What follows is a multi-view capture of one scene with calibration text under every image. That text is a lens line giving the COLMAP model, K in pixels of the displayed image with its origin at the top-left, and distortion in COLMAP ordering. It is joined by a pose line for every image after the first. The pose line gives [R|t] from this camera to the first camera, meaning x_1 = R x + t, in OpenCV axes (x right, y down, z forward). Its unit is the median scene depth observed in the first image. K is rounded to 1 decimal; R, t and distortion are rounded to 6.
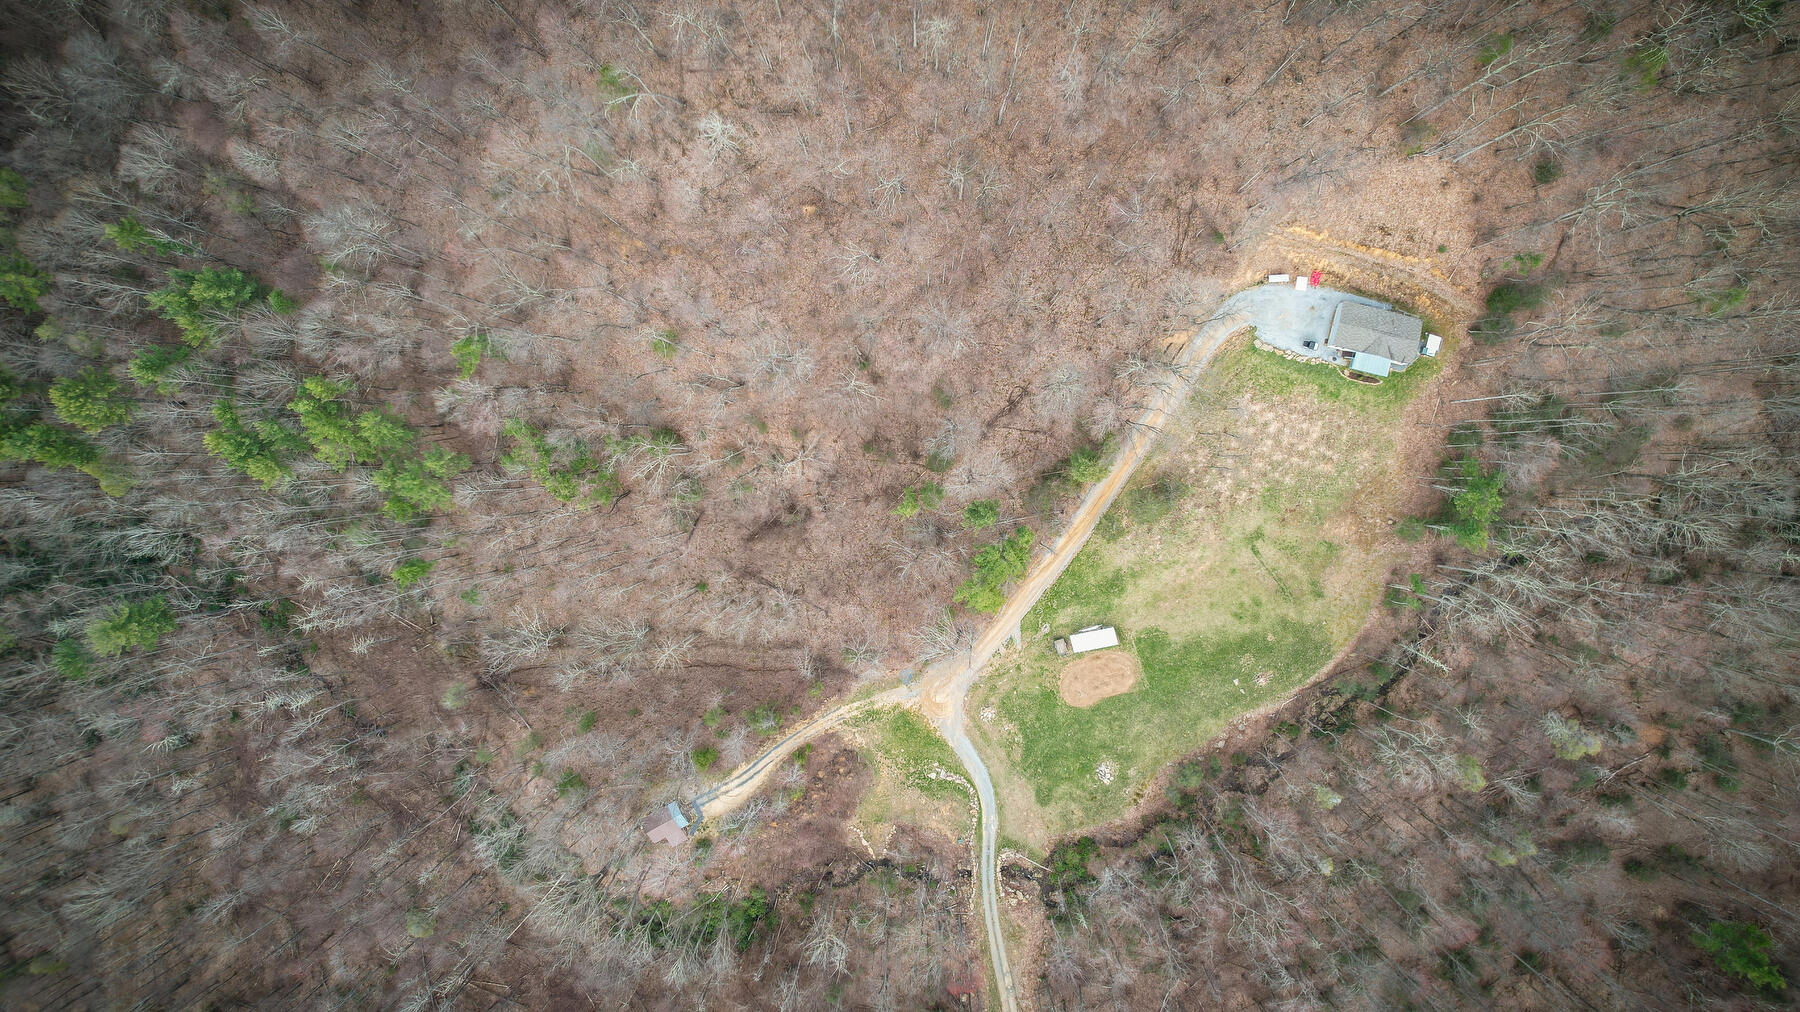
lens RADIAL K [[1167.6, 0, 887.6], [0, 1167.6, 507.0], [0, 0, 1]] dist [-0.063297, 0.054329]
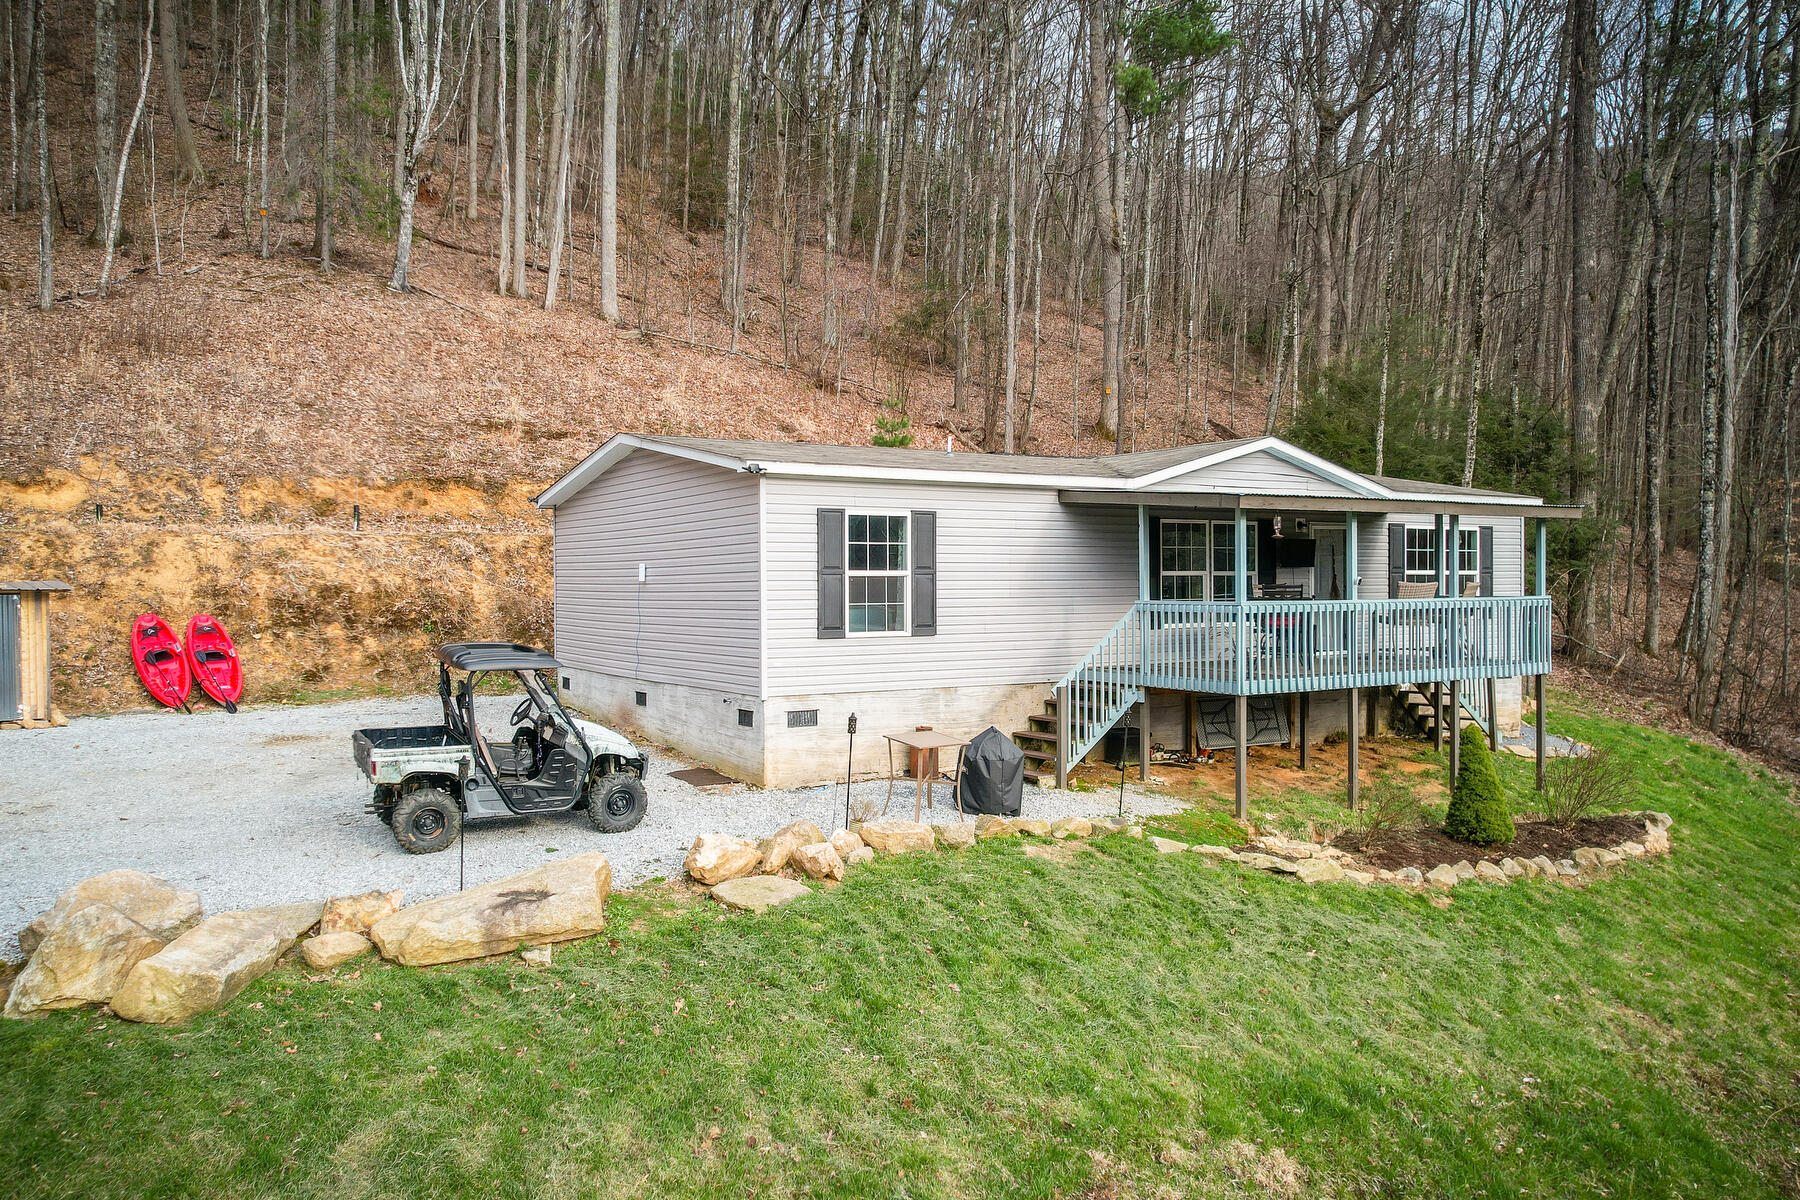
lens RADIAL K [[1369.9, 0, 926.9], [0, 1369.9, 602.6], [0, 0, 1]] dist [-0.055740, 0.028970]
pose [[0.710087, -0.007989, 0.704069, 0.303859], [0.703764, -0.023453, -0.710046, -0.070986], [0.022185, 0.999693, -0.011032, 0.902601]]
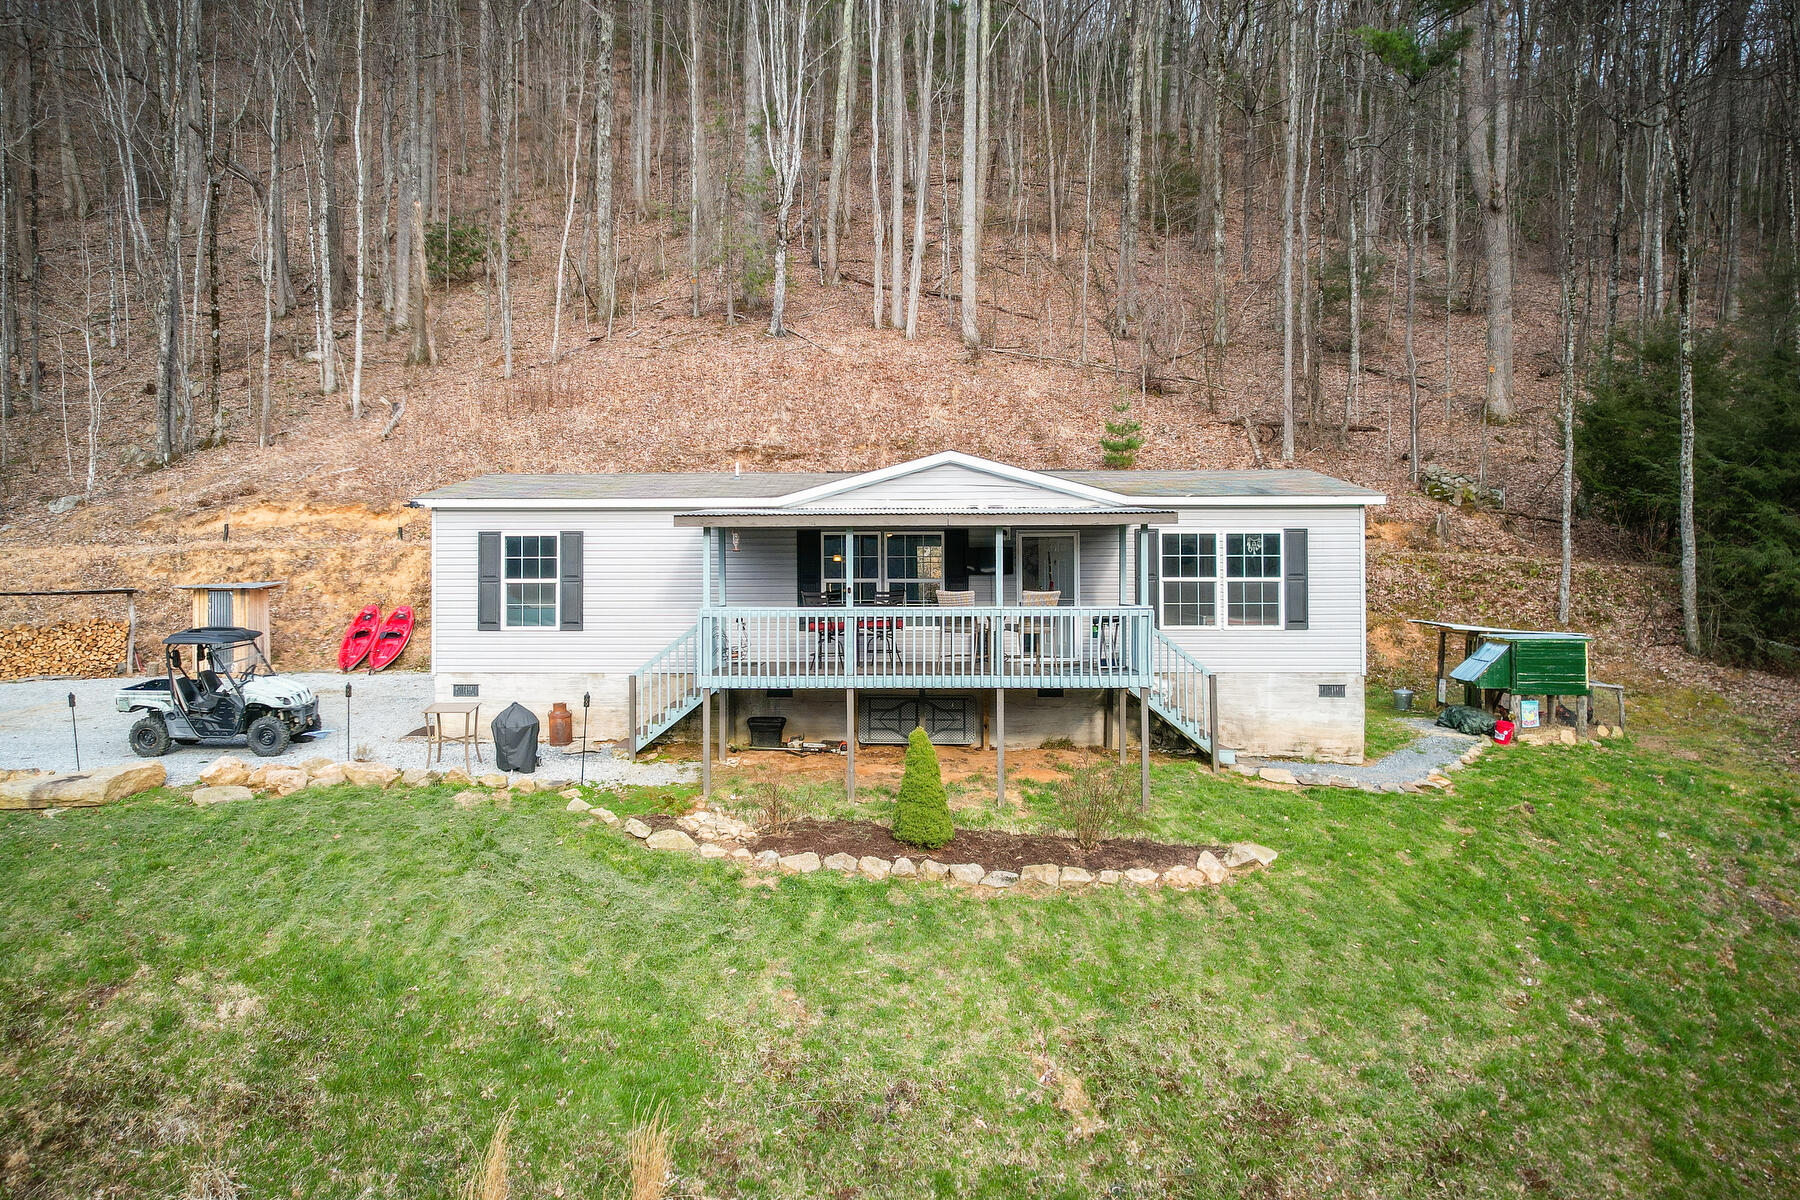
lens RADIAL K [[1369.9, 0, 854.5], [0, 1369.9, 557.3], [0, 0, 1]] dist [-0.055740, 0.028970]
pose [[0.981349, 0.011490, 0.191889, 0.355732], [0.192223, -0.068749, -0.978940, -0.030219], [0.001944, 0.997568, -0.069675, 0.905028]]
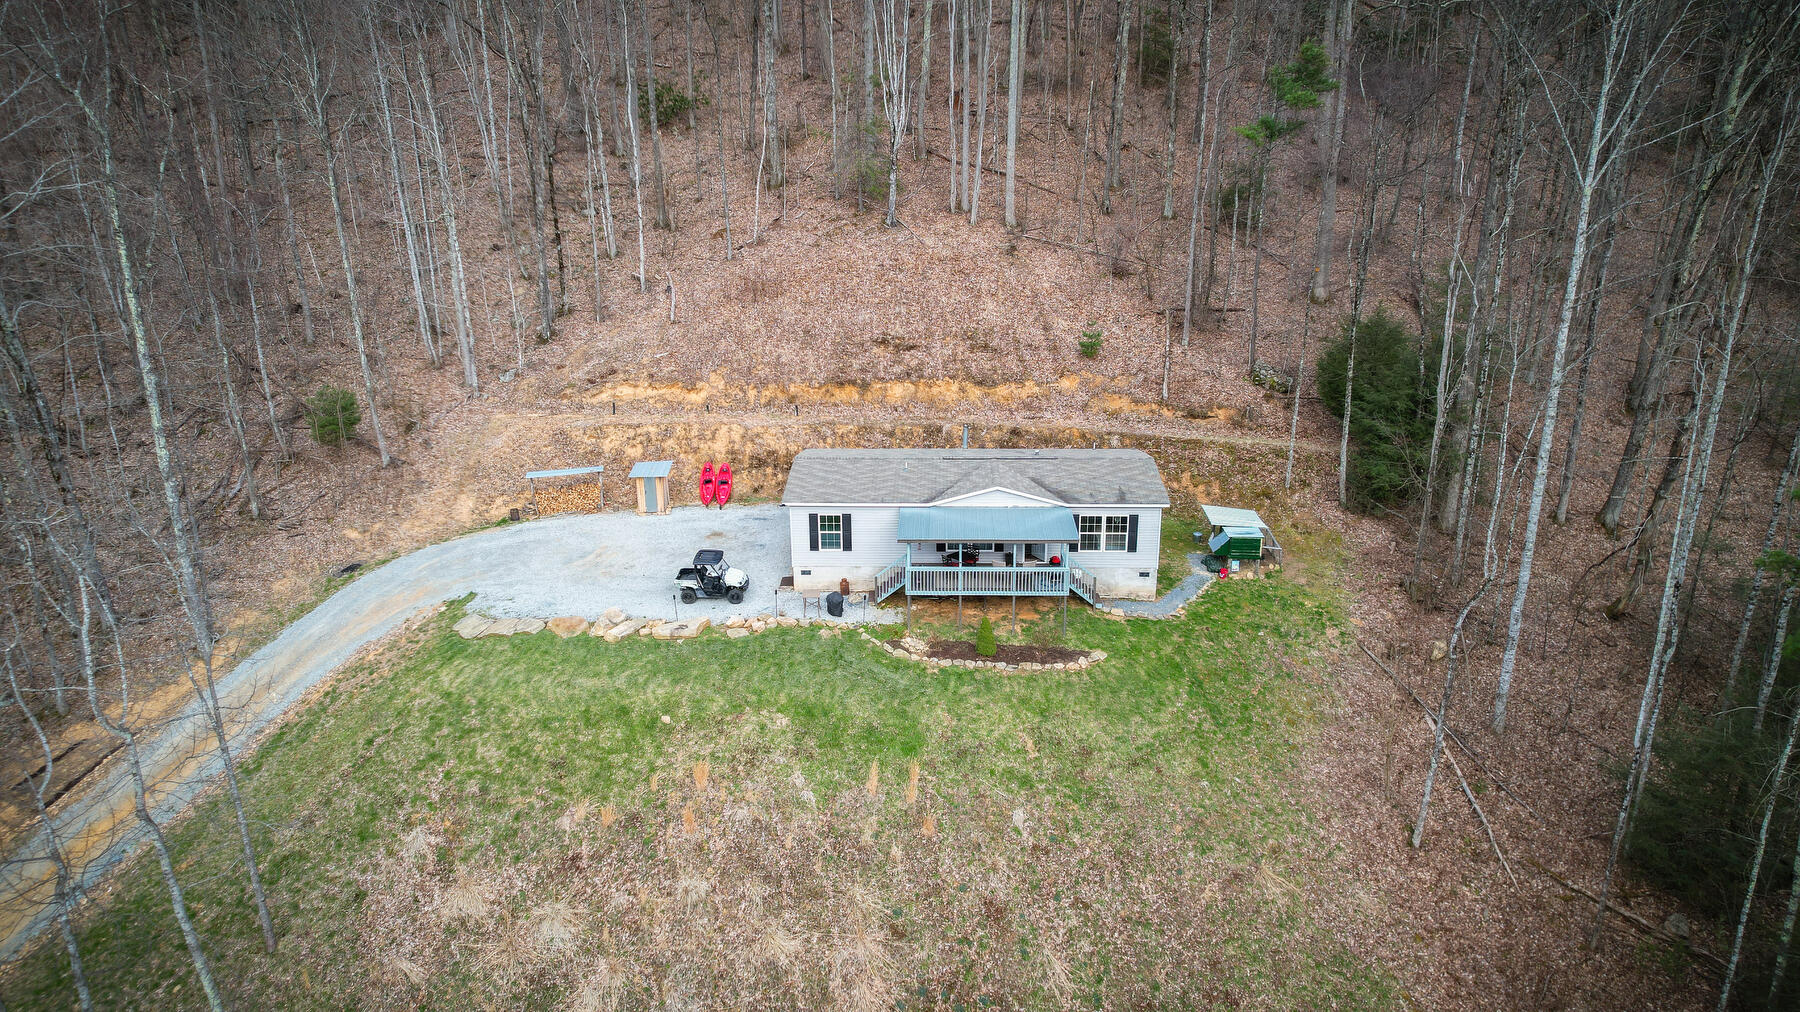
lens RADIAL K [[1167.6, 0, 904.2], [0, 1167.6, 503.7], [0, 0, 1]] dist [-0.063297, 0.054329]
pose [[0.981695, -0.053629, 0.182751, 0.328760], [0.190390, 0.250754, -0.949144, 0.063248], [0.005076, 0.966564, 0.256374, 0.845691]]
